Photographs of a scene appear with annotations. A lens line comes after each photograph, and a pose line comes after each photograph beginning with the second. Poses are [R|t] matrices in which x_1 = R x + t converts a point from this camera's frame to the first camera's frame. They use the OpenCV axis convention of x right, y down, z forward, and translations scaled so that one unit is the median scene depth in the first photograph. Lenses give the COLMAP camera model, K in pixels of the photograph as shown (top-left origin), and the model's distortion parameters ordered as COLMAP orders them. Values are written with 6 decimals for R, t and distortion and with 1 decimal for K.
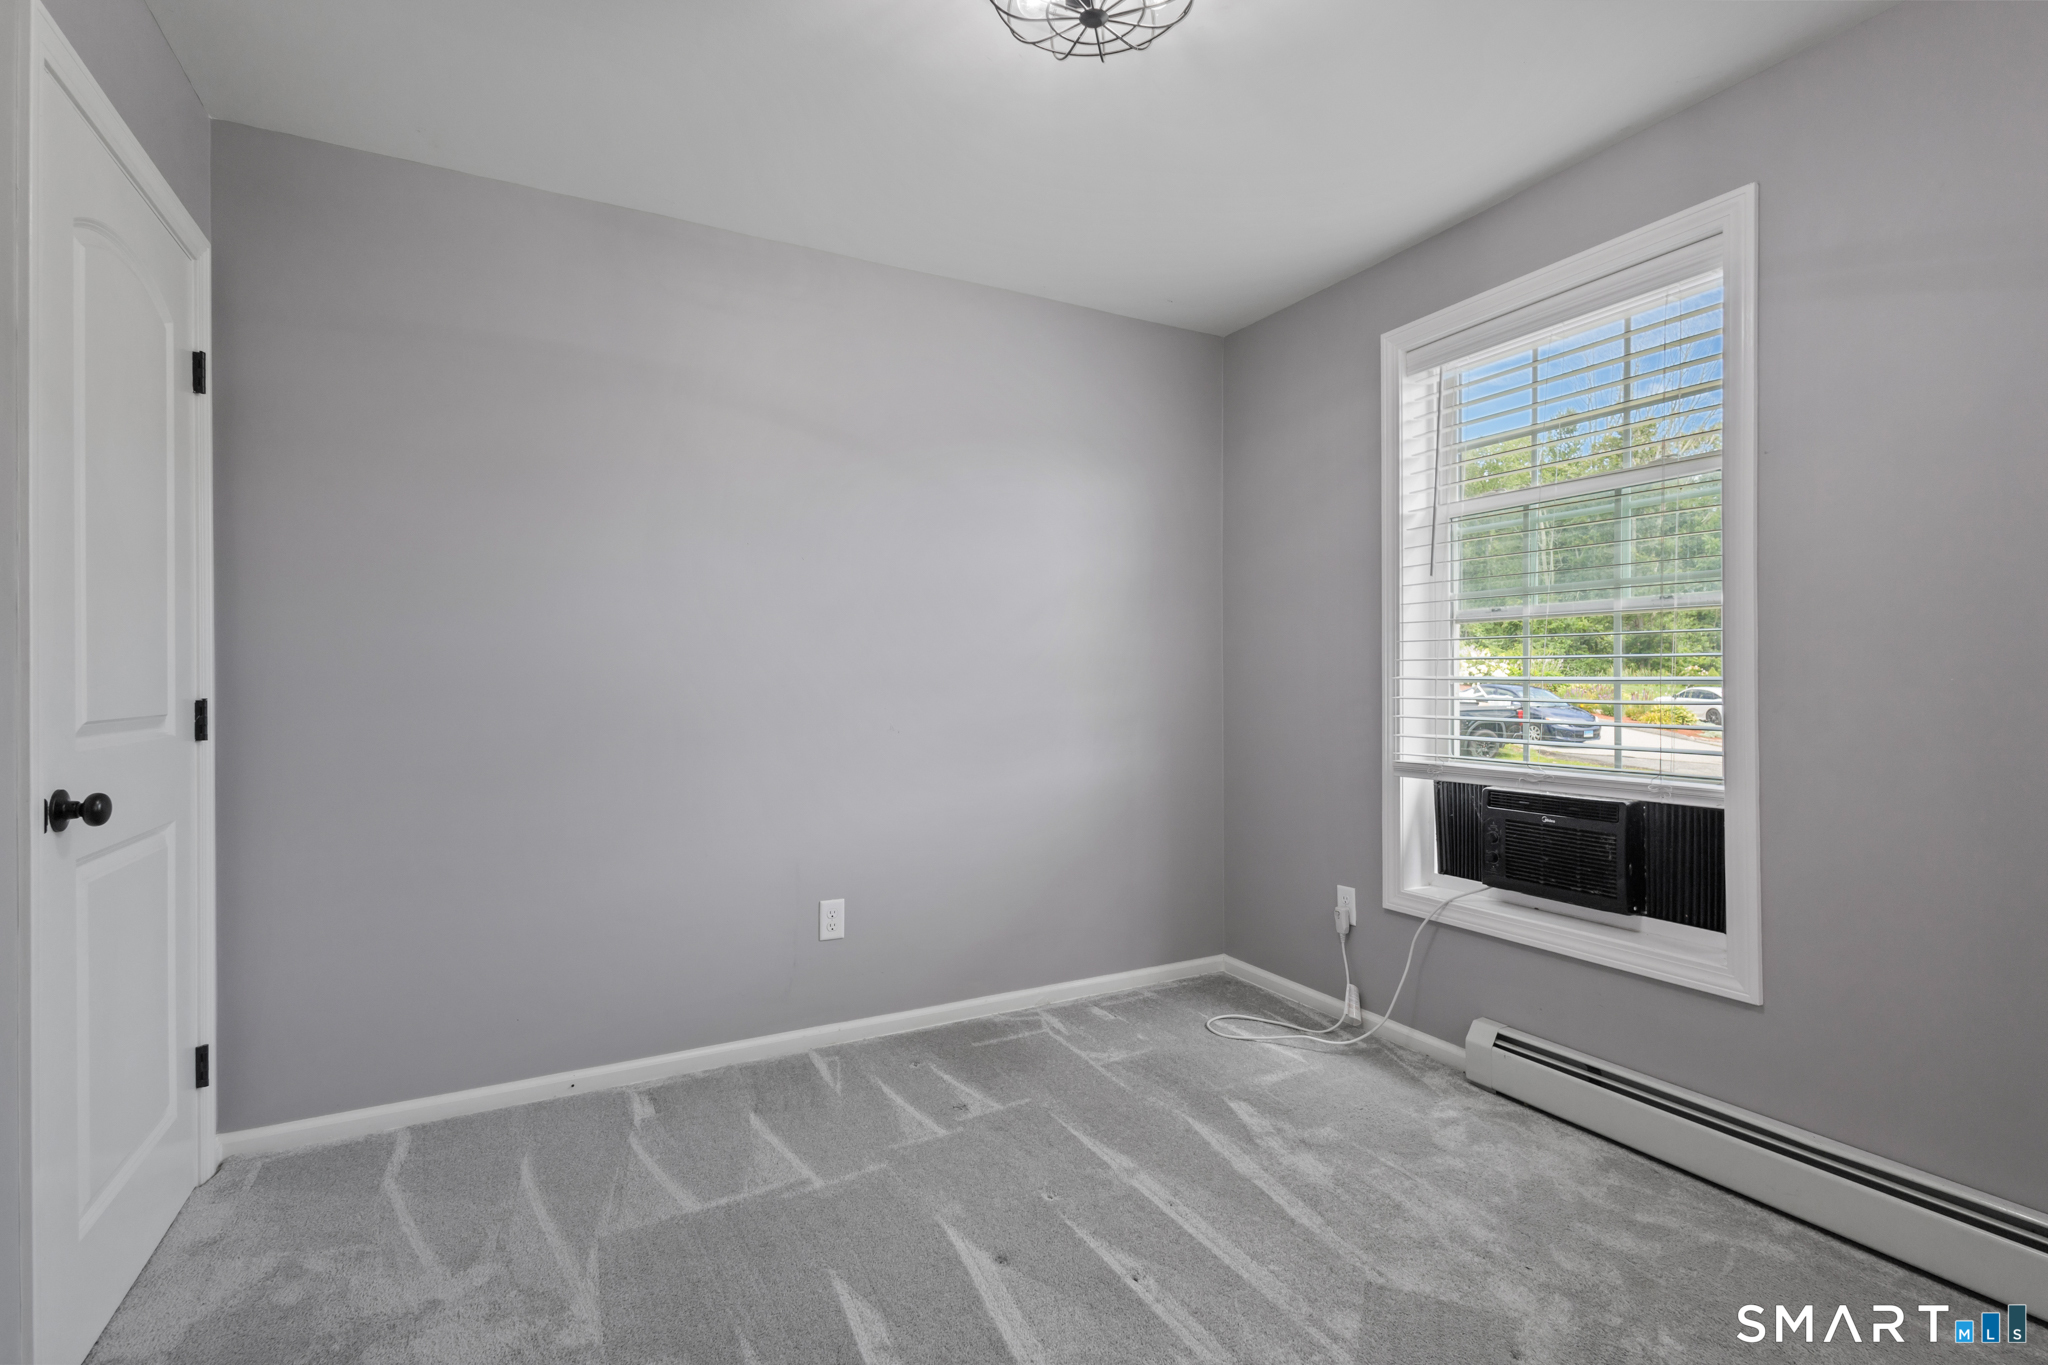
lens RADIAL K [[939.6, 0, 1037.4], [0, 939.6, 679.8], [0, 0, 1]] dist [0.006271, -0.001896]
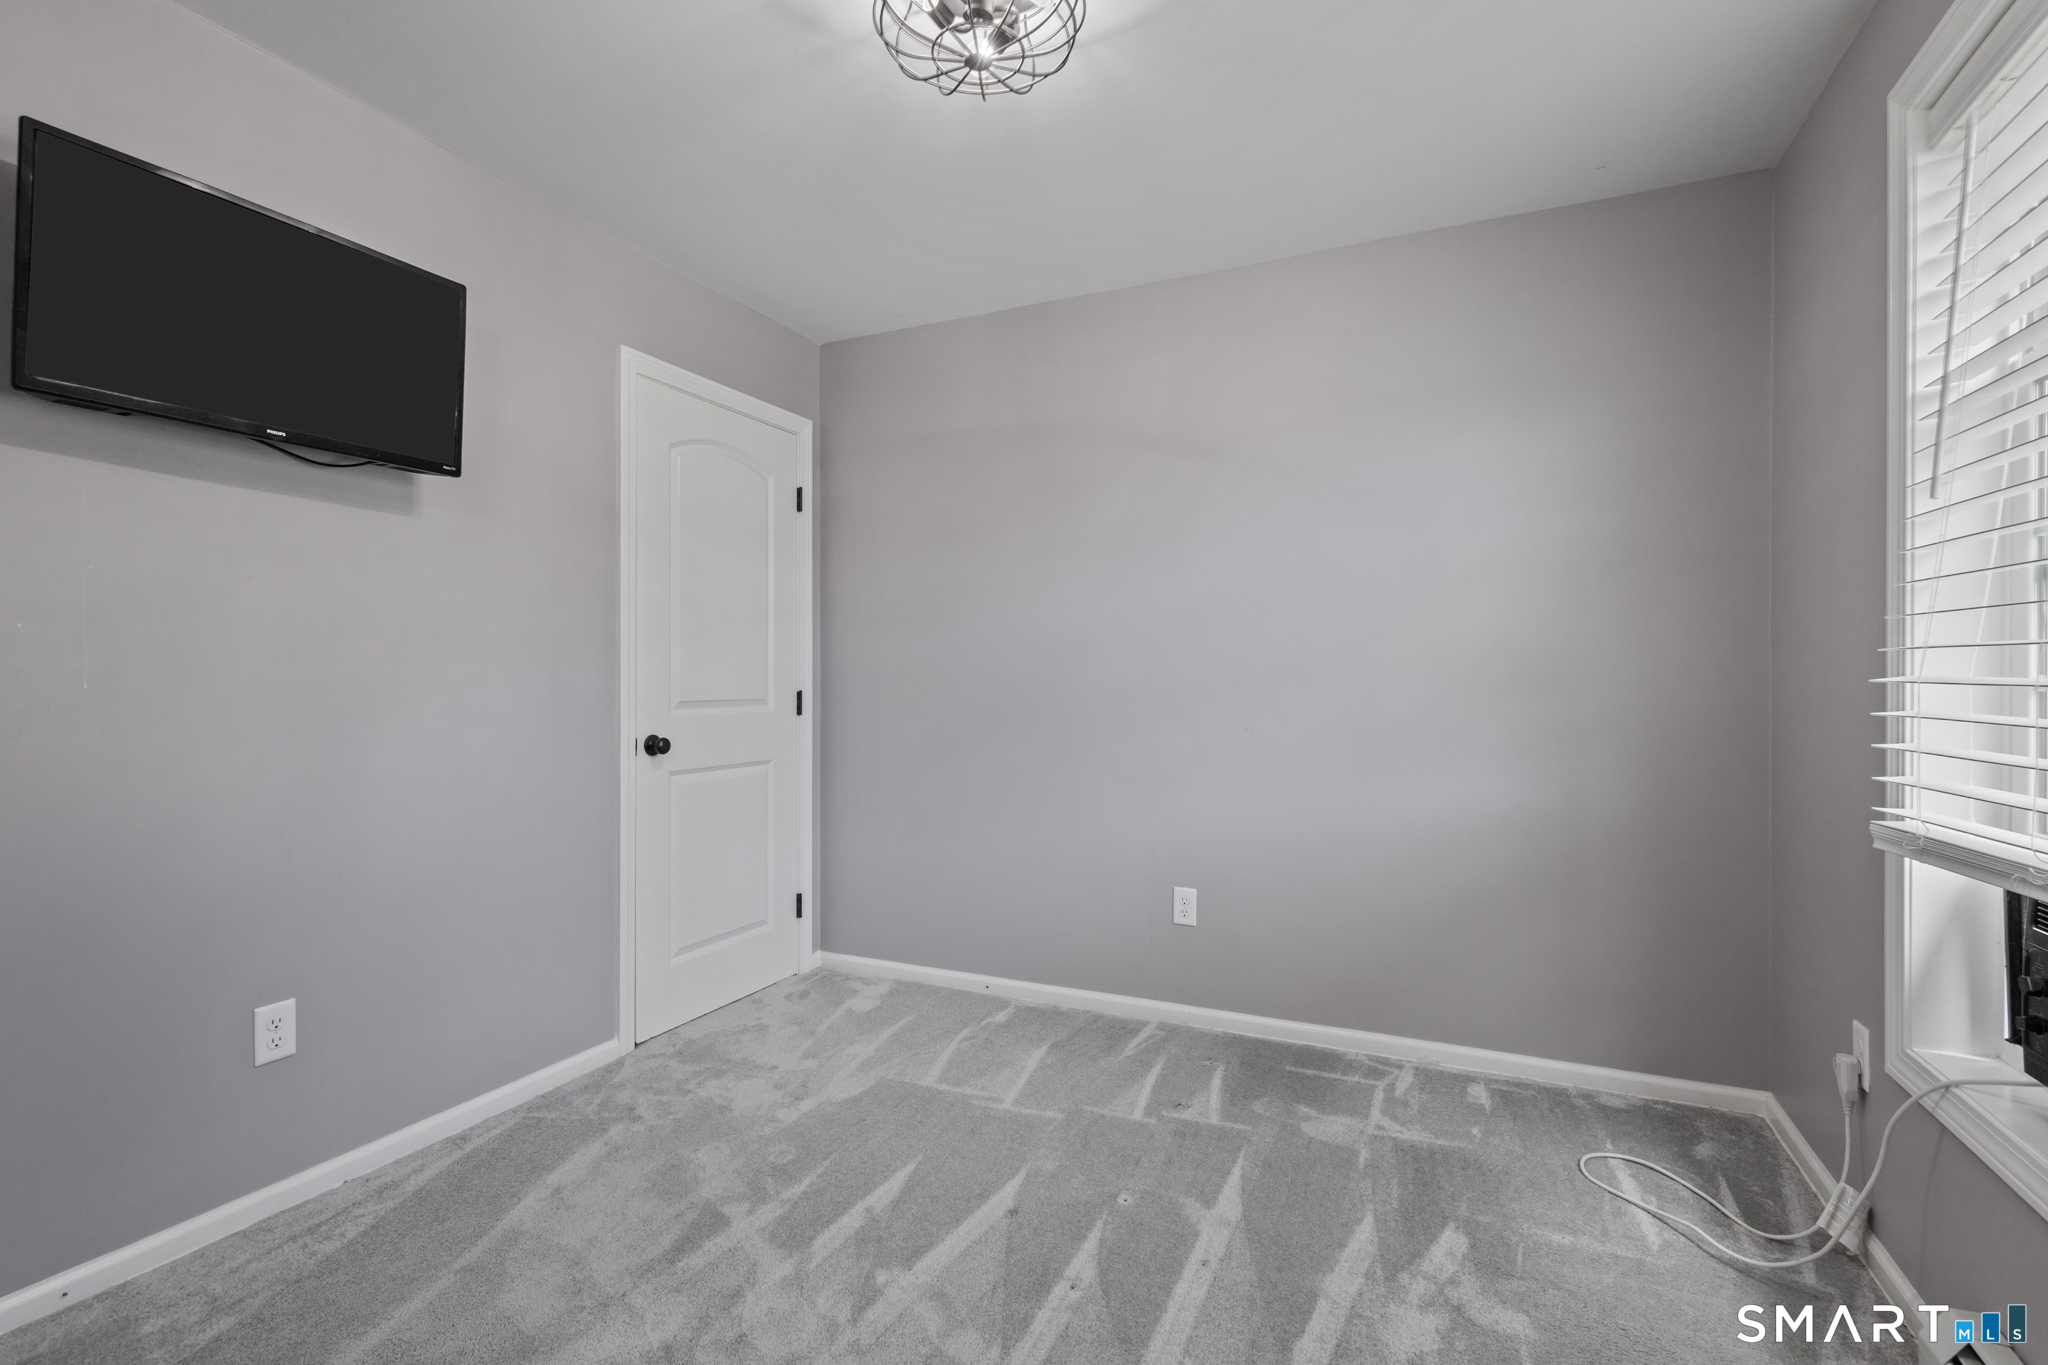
lens RADIAL K [[939.6, 0, 1034.9], [0, 939.6, 680.8], [0, 0, 1]] dist [0.006271, -0.001896]
pose [[0.601920, 0.002481, -0.798552, 0.608301], [-0.001293, 0.999997, 0.002132, -0.001696], [0.798555, -0.000251, 0.601922, 0.262672]]
